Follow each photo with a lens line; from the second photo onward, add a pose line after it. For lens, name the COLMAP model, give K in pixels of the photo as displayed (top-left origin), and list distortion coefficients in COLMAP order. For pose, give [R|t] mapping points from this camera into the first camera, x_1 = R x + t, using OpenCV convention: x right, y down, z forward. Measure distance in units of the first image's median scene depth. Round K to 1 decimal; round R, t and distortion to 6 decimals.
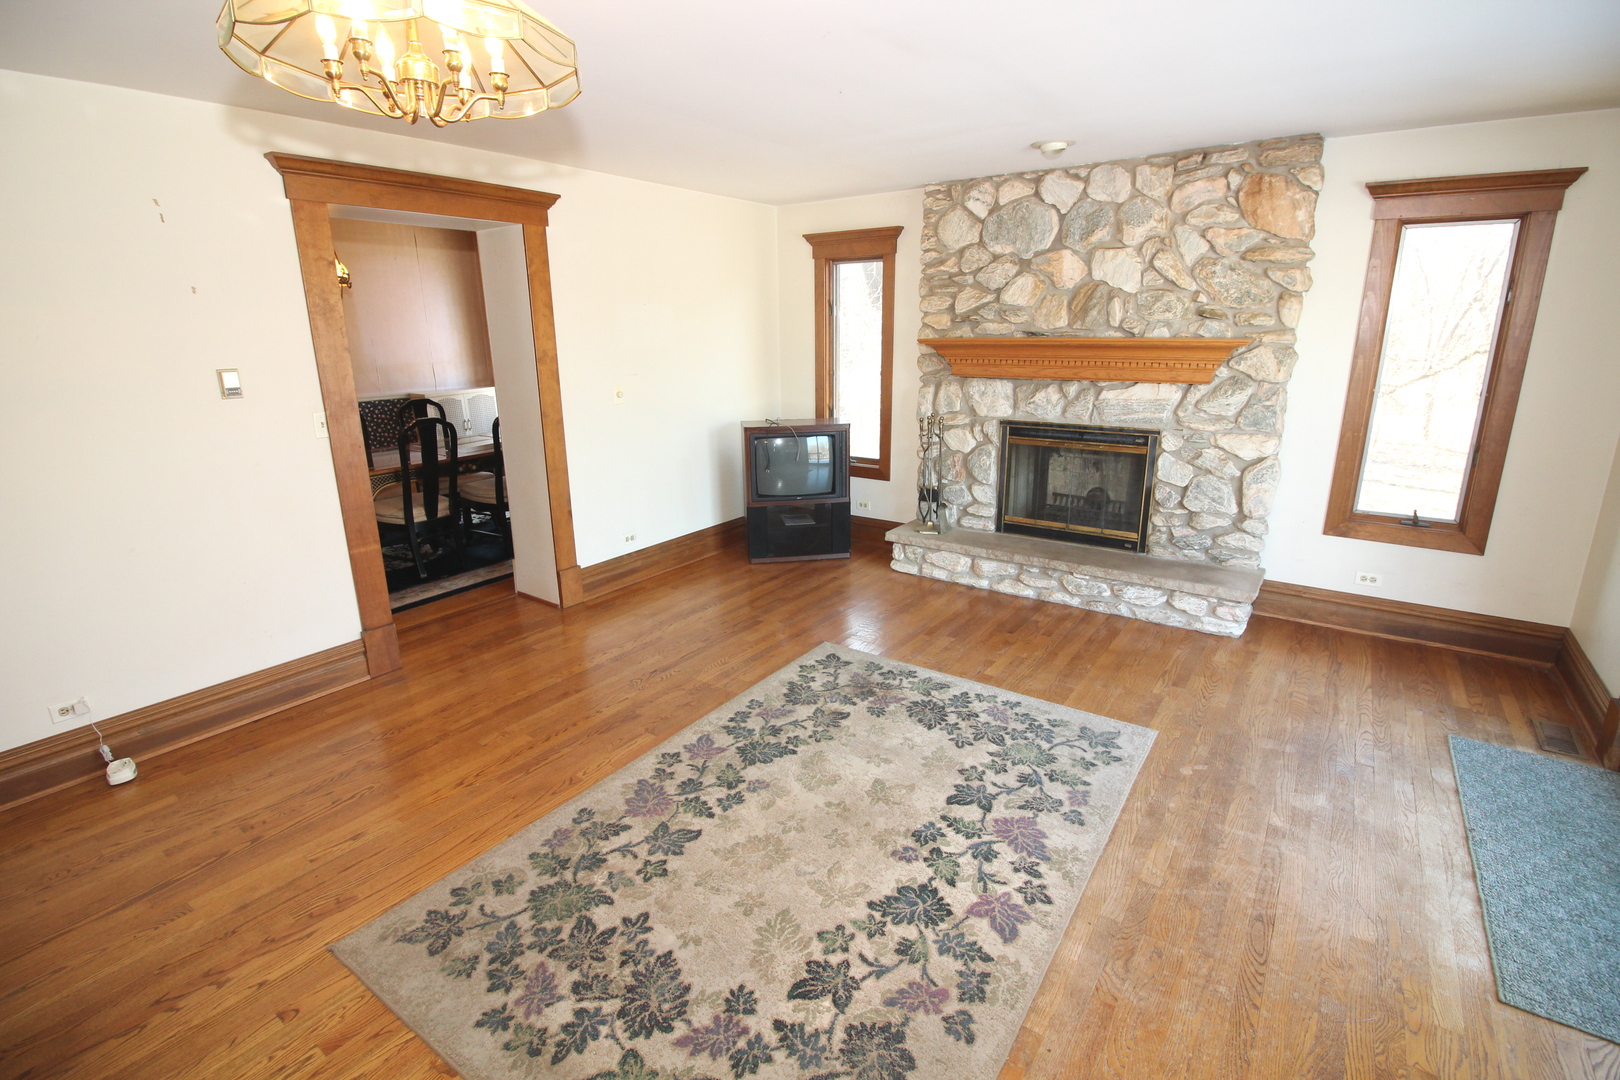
lens RADIAL K [[755.2, 0, 801.9], [0, 755.2, 527.3], [0, 0, 1]] dist [-0.006007, -0.006186]
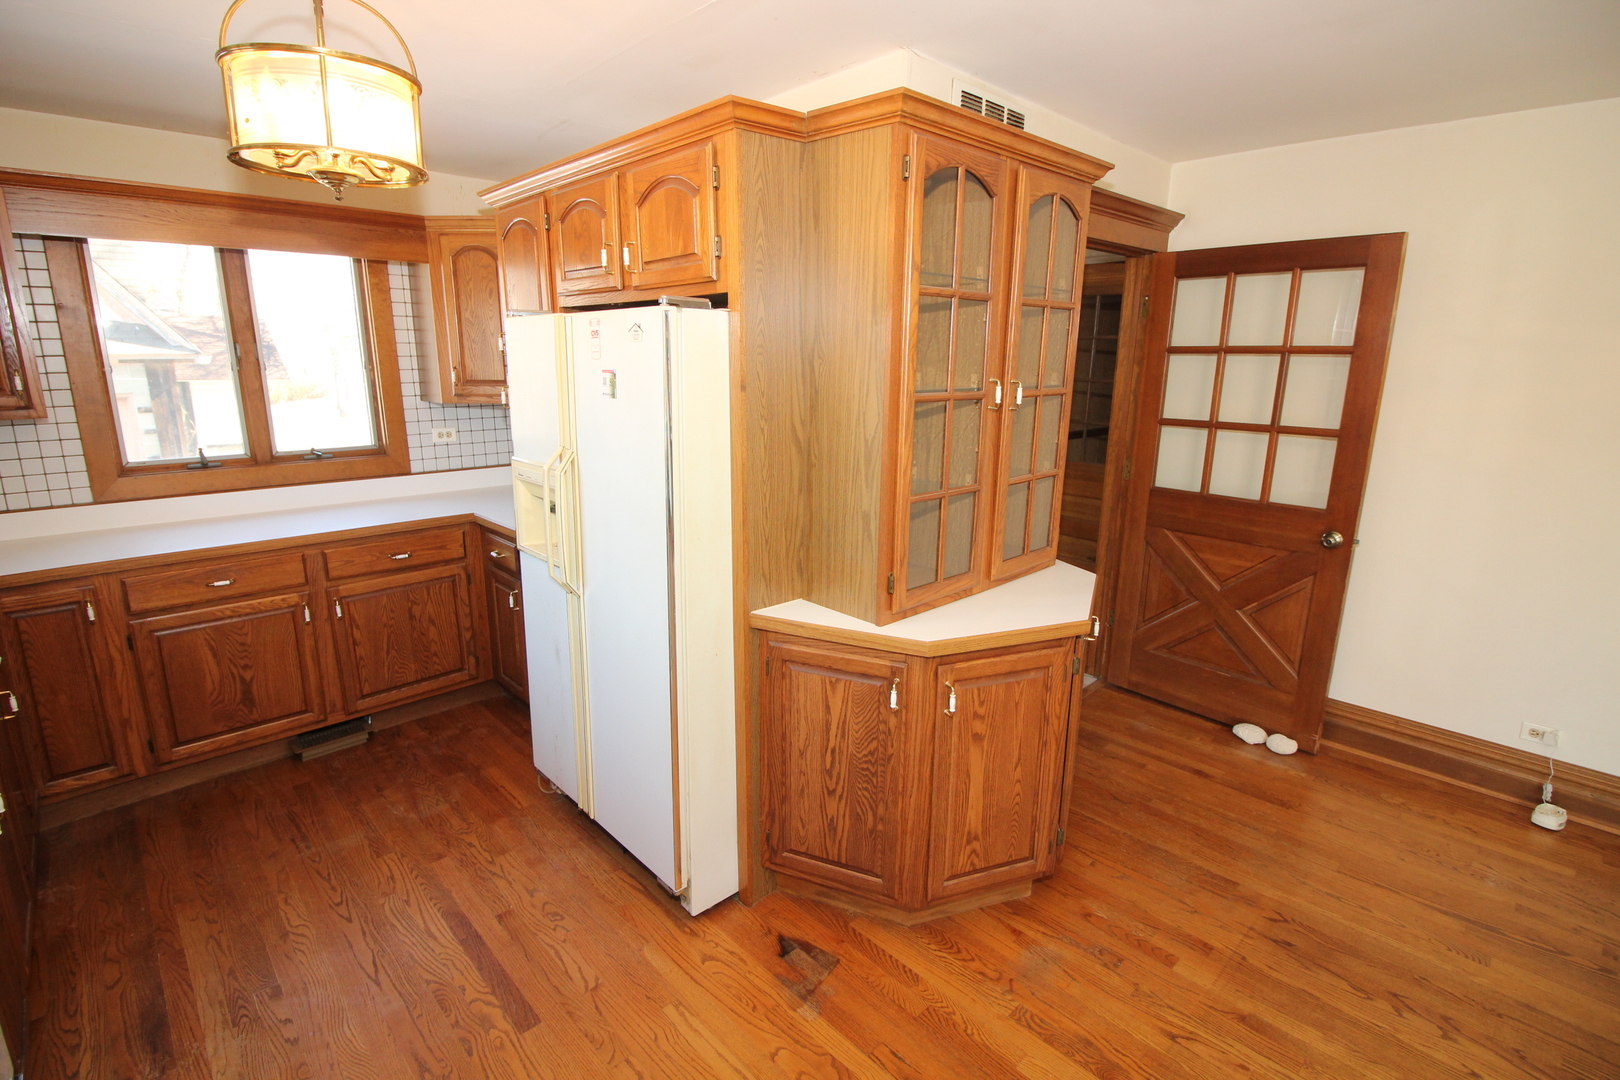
lens RADIAL K [[755.2, 0, 799.8], [0, 755.2, 538.7], [0, 0, 1]] dist [-0.006007, -0.006186]
pose [[-0.184597, 0.240003, -0.953060, 0.075654], [-0.259090, 0.923539, 0.282752, -0.019363], [0.948049, 0.299123, -0.108300, 0.071136]]
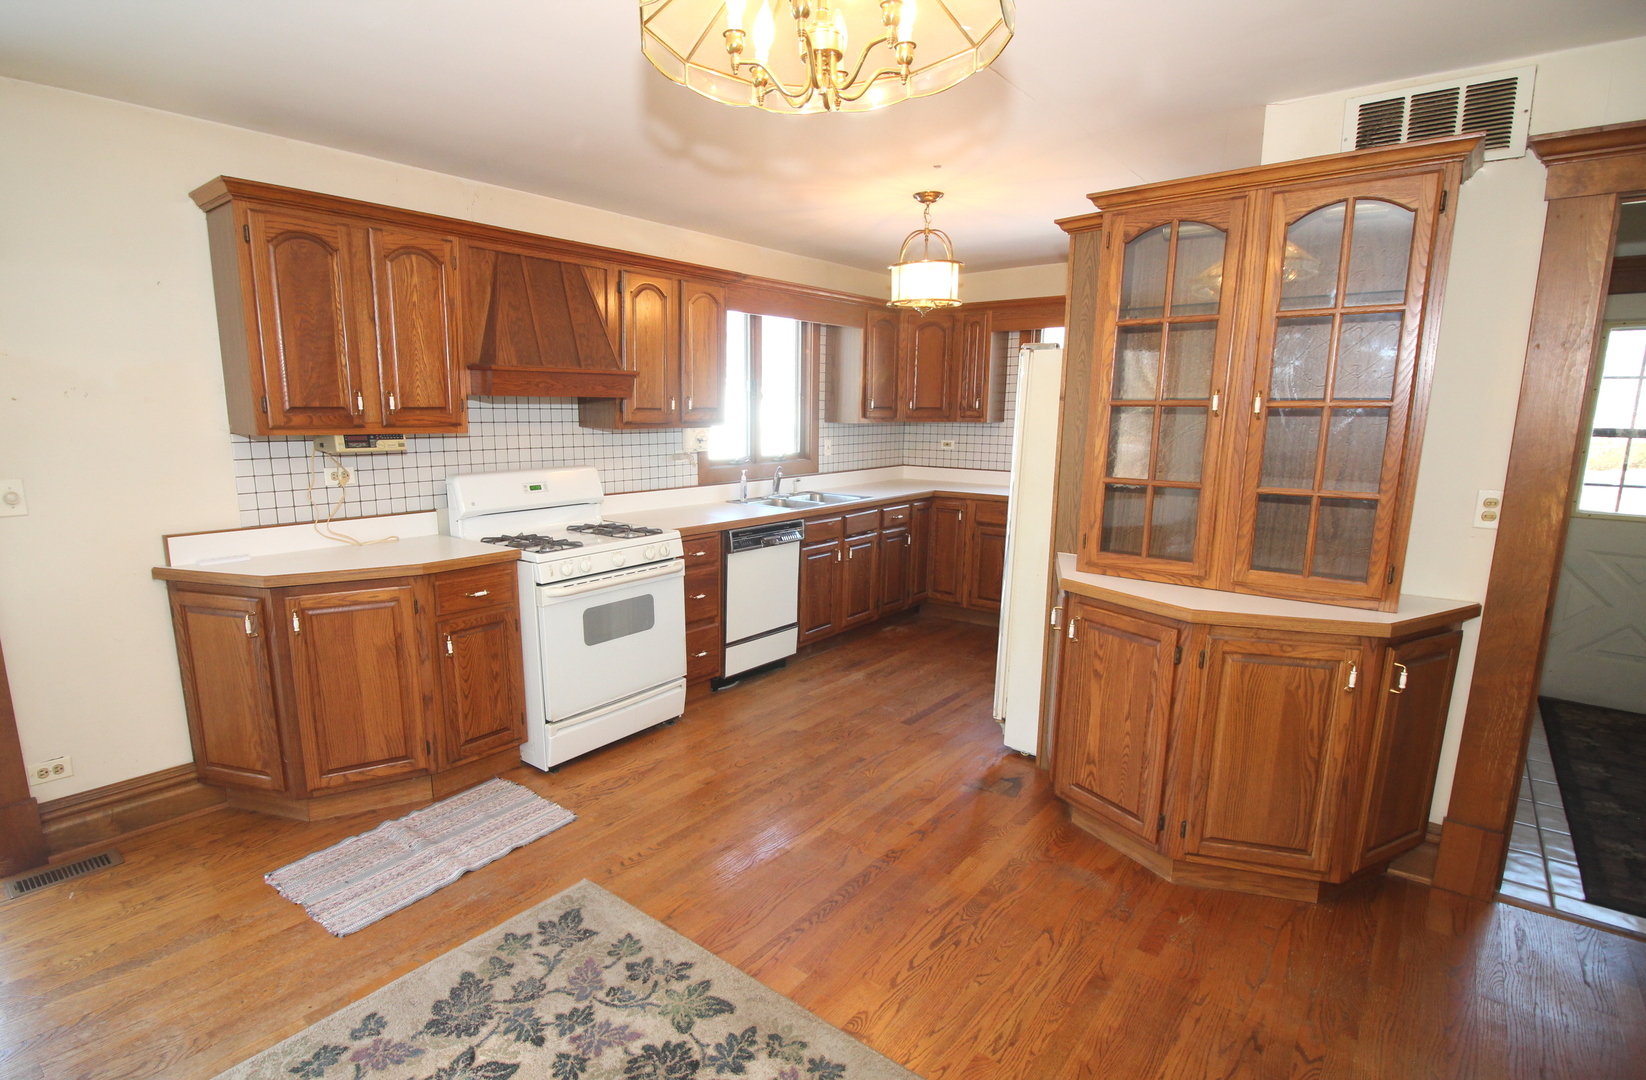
lens RADIAL K [[810.4, 0, 766.5], [0, 810.4, 561.4], [0, 0, 1]] dist [-0.004963, -0.002436]
pose [[-0.996954, -0.006168, 0.077748, -0.224437], [0.028260, 0.900553, 0.433826, -0.204411], [-0.072693, 0.434702, -0.897636, 0.903878]]
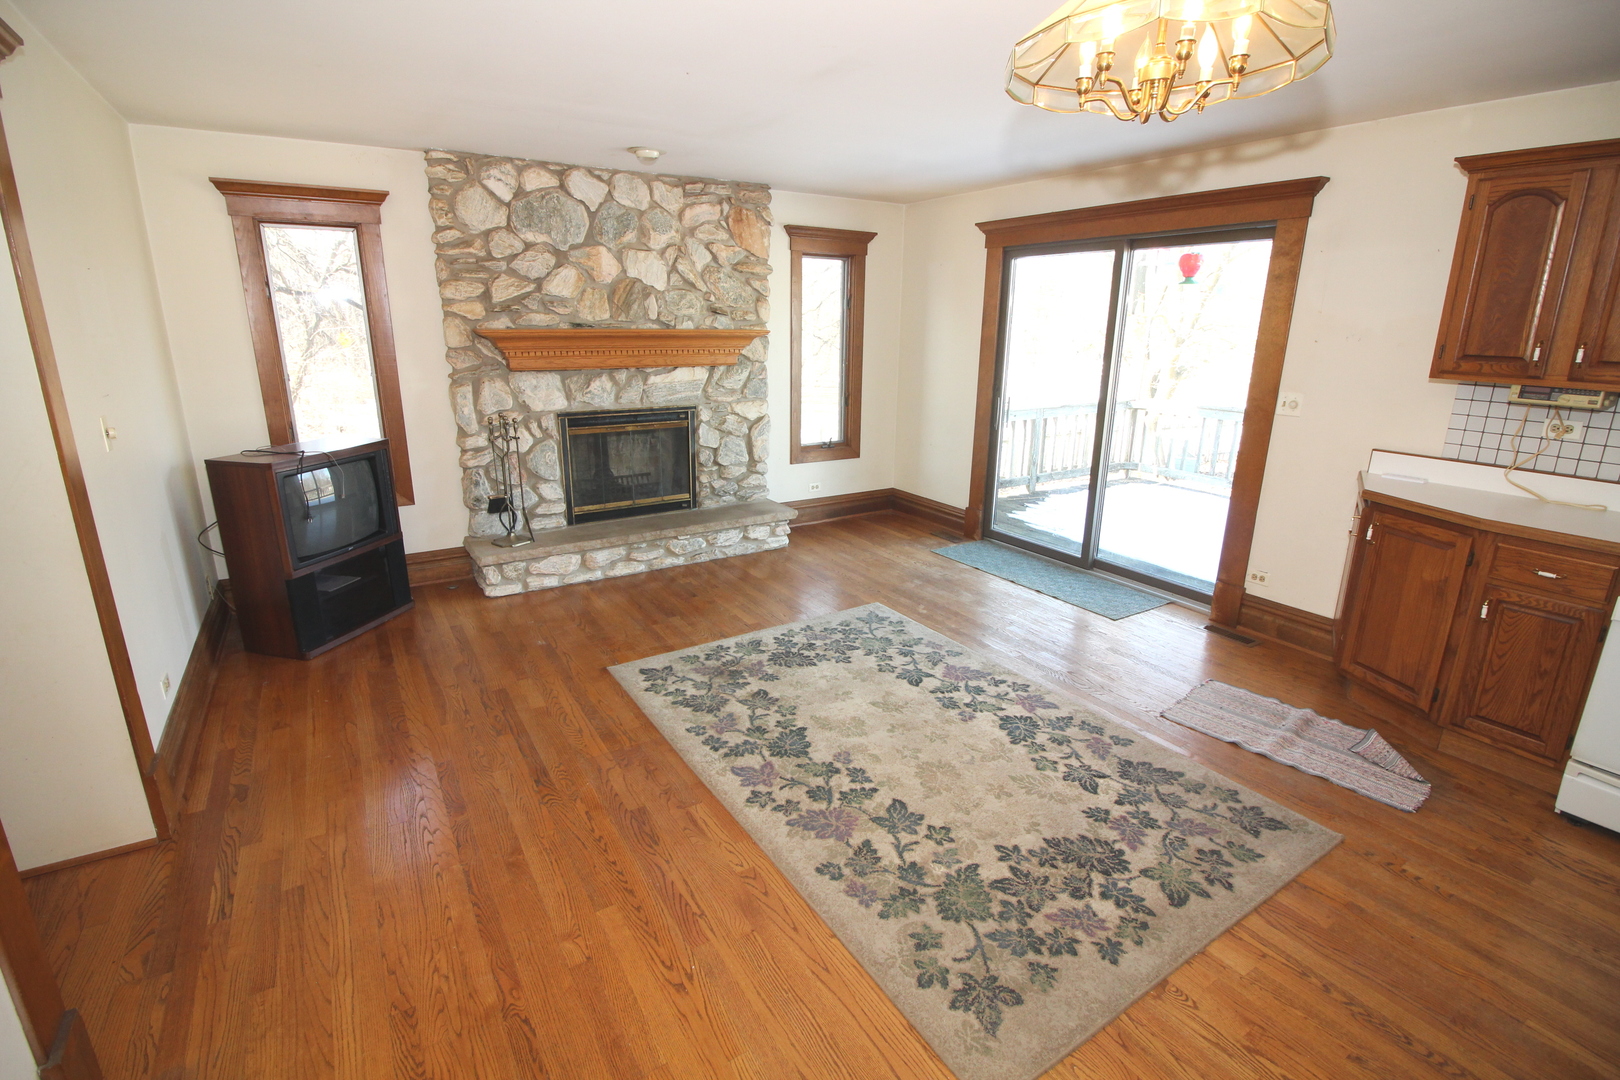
lens RADIAL K [[755.2, 0, 804.5], [0, 755.2, 529.3], [0, 0, 1]] dist [-0.006007, -0.006186]
pose [[0.369235, -0.233289, 0.899578, -0.774745], [0.226387, 0.961399, 0.156400, -0.111020], [-0.901340, 0.145905, 0.407796, 0.475259]]
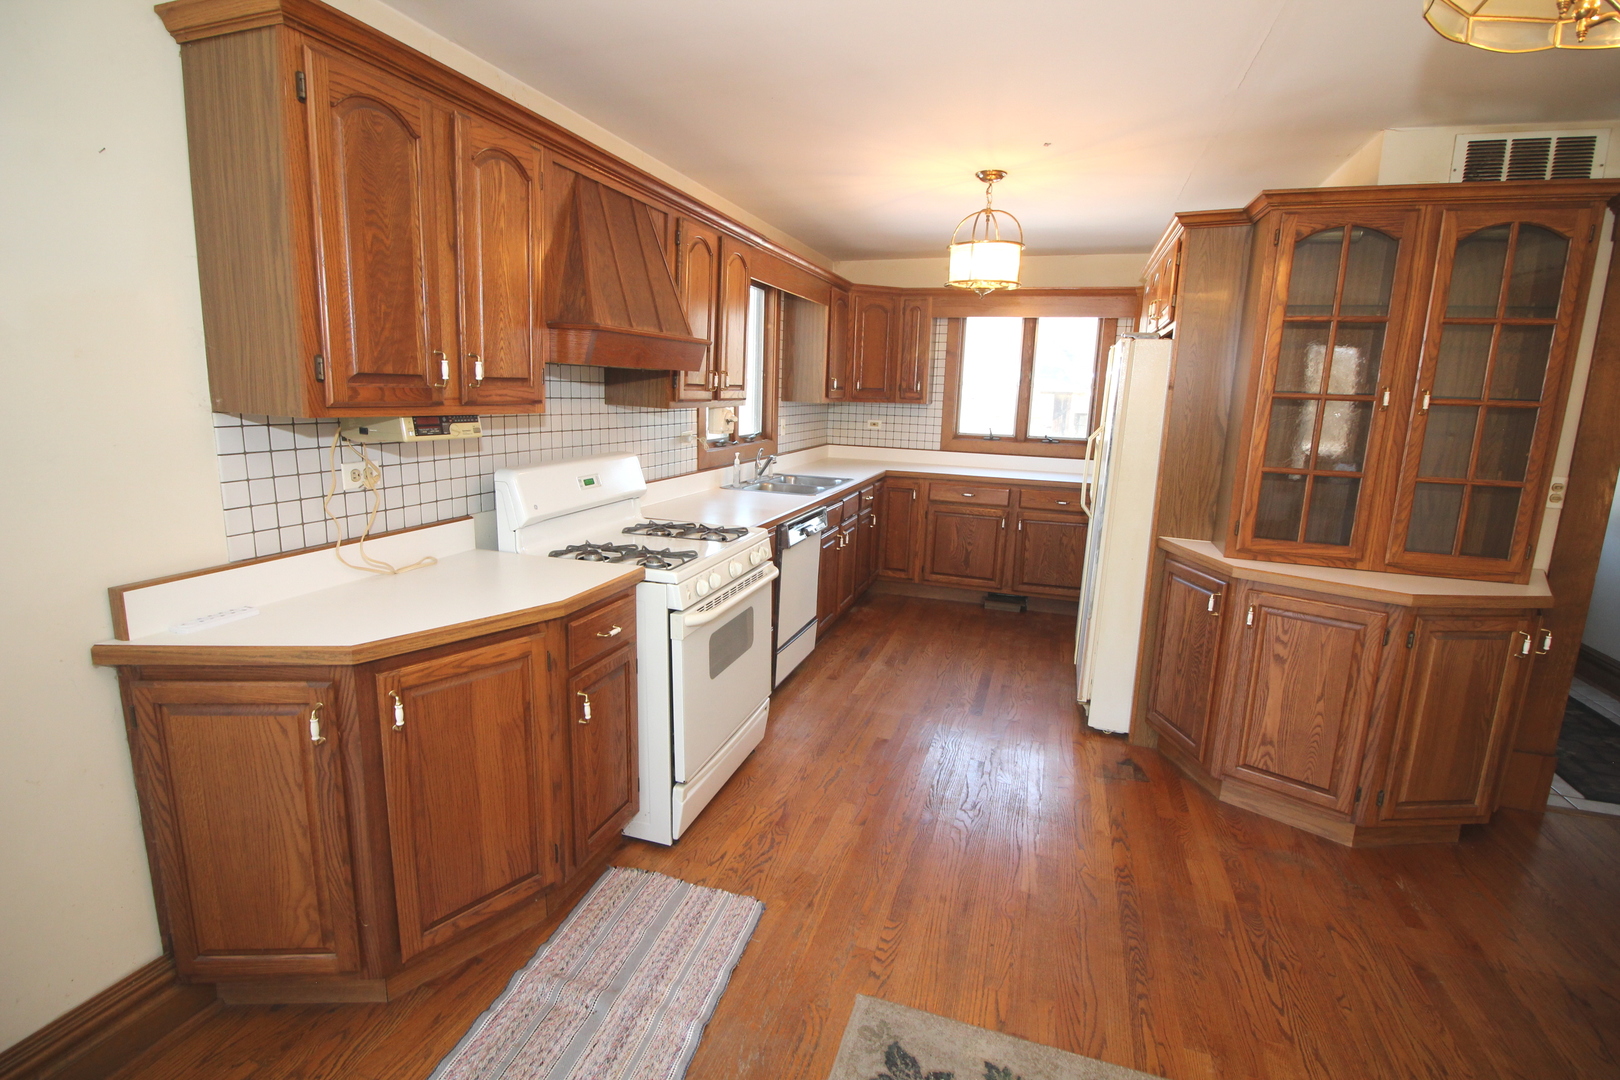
lens RADIAL K [[755.2, 0, 802.8], [0, 755.2, 527.4], [0, 0, 1]] dist [-0.006007, -0.006186]
pose [[-0.955191, 0.037055, -0.293662, 0.206938], [-0.095230, 0.900908, 0.423434, -0.144677], [0.280253, 0.432426, -0.857010, 0.666739]]
